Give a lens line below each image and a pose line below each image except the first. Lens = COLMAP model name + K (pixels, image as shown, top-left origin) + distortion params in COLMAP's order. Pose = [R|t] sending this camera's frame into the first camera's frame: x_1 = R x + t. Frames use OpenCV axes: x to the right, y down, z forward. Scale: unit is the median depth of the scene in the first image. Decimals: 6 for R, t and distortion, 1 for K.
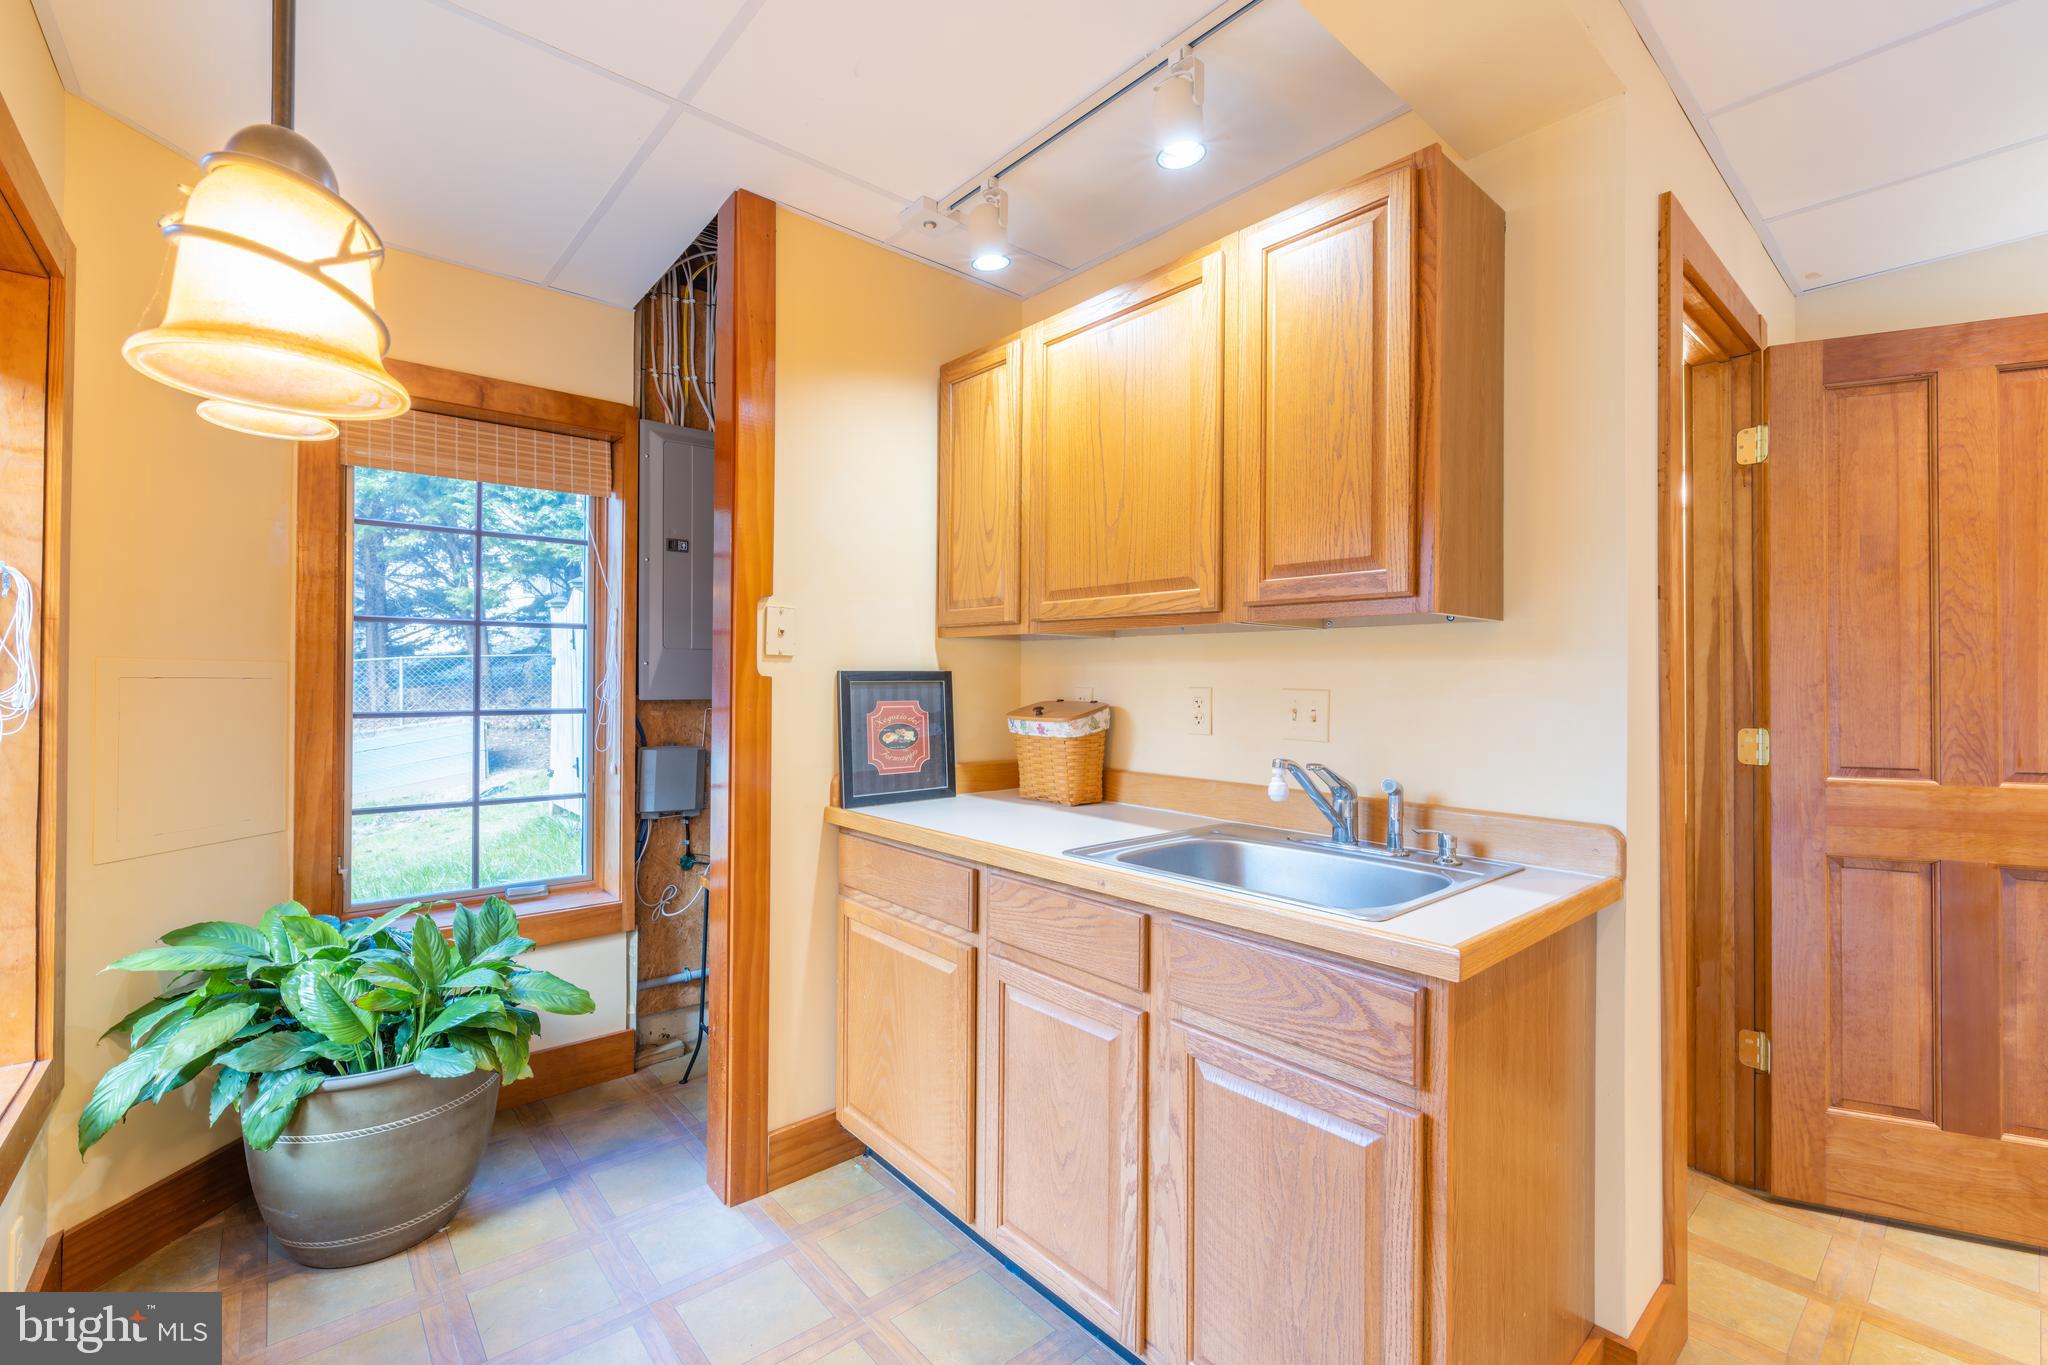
lens RADIAL K [[886.9, 0, 1019.5], [0, 886.9, 681.3], [0, 0, 1]] dist [-0.000366, -0.000109]
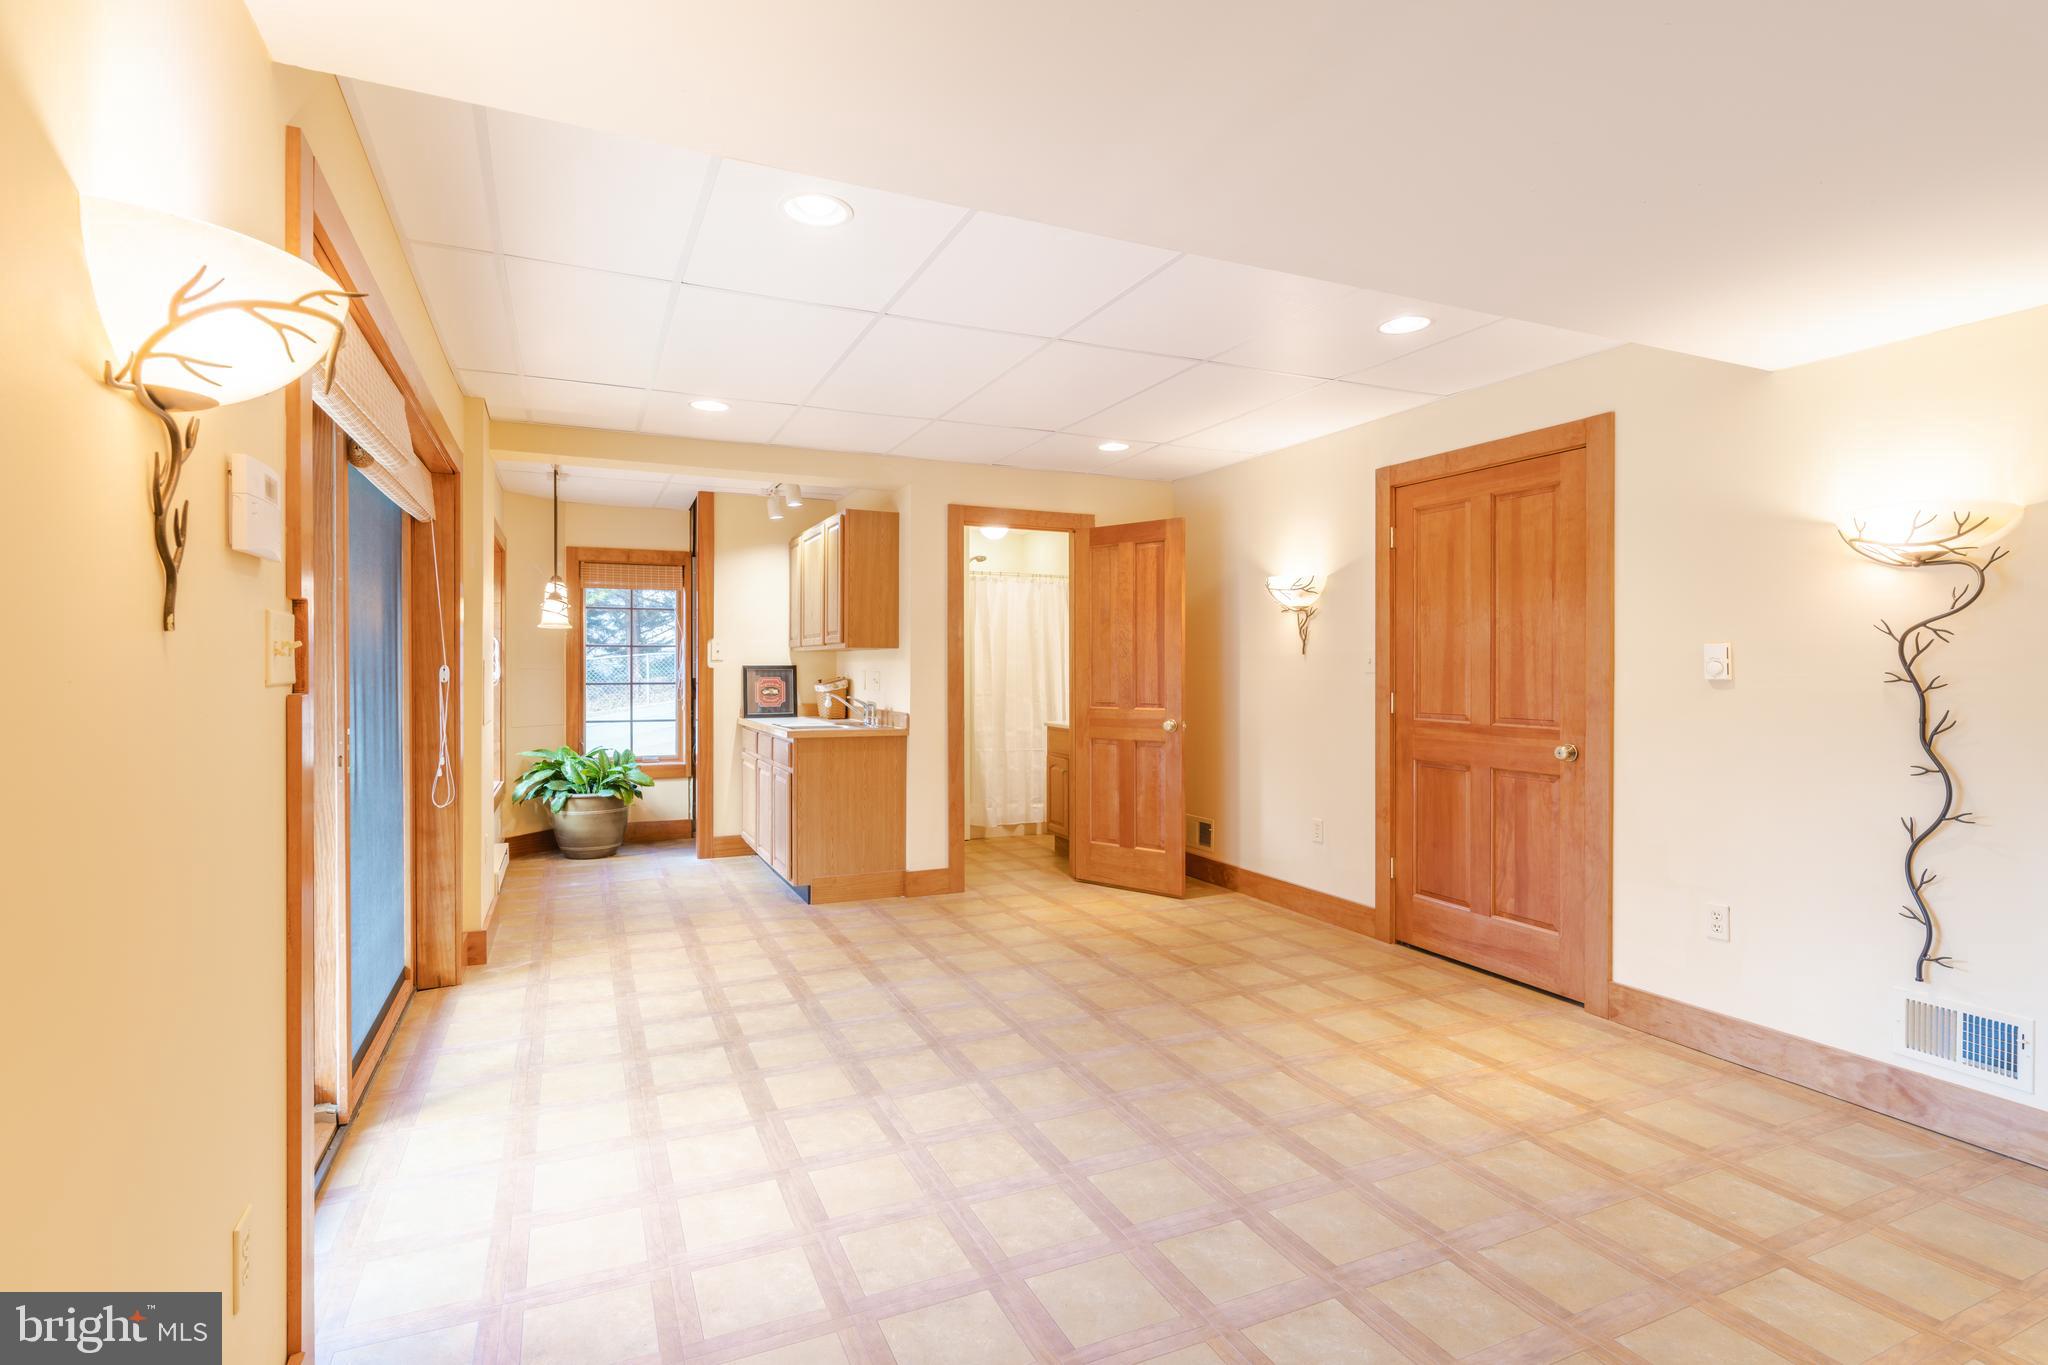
lens RADIAL K [[1004.7, 0, 1027.7], [0, 1004.7, 681.2], [0, 0, 1]] dist [0.003636, 0.000267]
pose [[0.963682, -0.000941, -0.267052, 1.473172], [0.003252, 0.999961, 0.008213, 0.012901], [0.267033, -0.008783, 0.963647, -1.711744]]
